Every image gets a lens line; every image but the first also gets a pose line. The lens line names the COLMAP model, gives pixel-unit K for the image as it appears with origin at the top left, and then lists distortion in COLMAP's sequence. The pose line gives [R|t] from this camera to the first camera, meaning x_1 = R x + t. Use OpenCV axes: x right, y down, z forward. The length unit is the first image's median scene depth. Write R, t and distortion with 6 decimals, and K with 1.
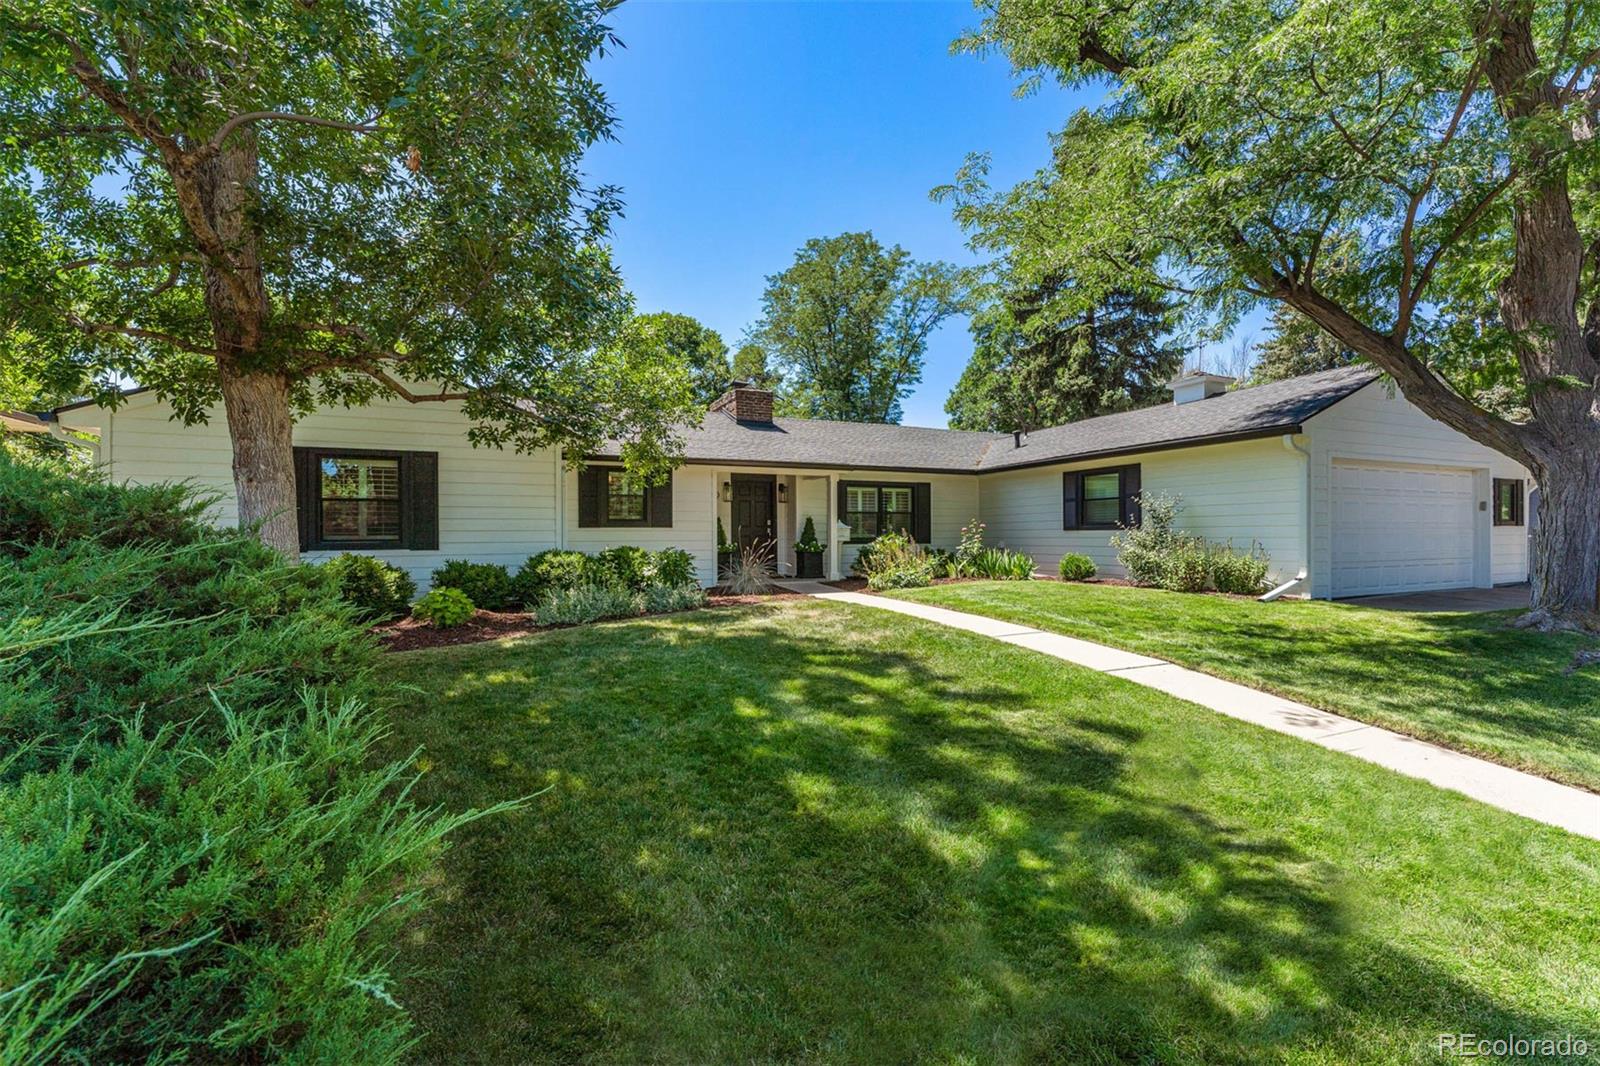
lens RADIAL K [[546.2, 0, 799.9], [0, 546.2, 484.8], [0, 0, 1]] dist [-0.002369, -0.000145]
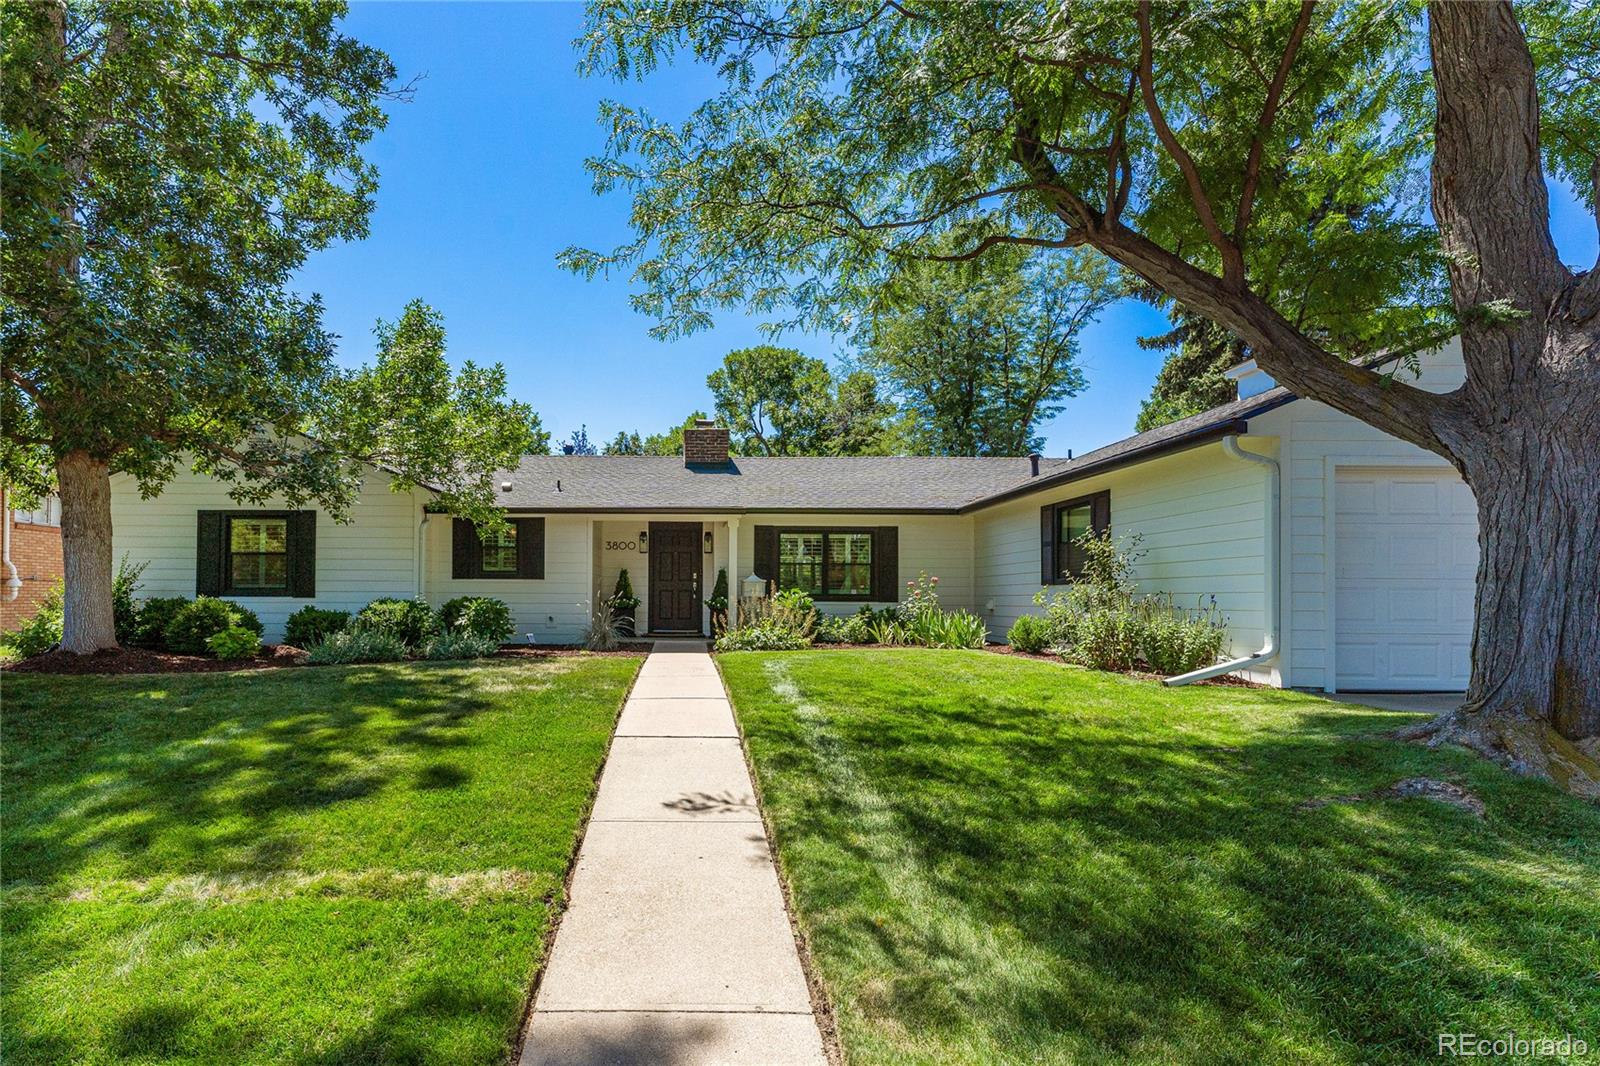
lens RADIAL K [[654.4, 0, 793.2], [0, 654.4, 531.7], [0, 0, 1]] dist [-0.001199, -0.000253]
pose [[0.937882, -0.026663, -0.345928, 0.480644], [0.022431, 0.999617, -0.016231, 0.018012], [0.346228, 0.007463, 0.938121, 0.049985]]
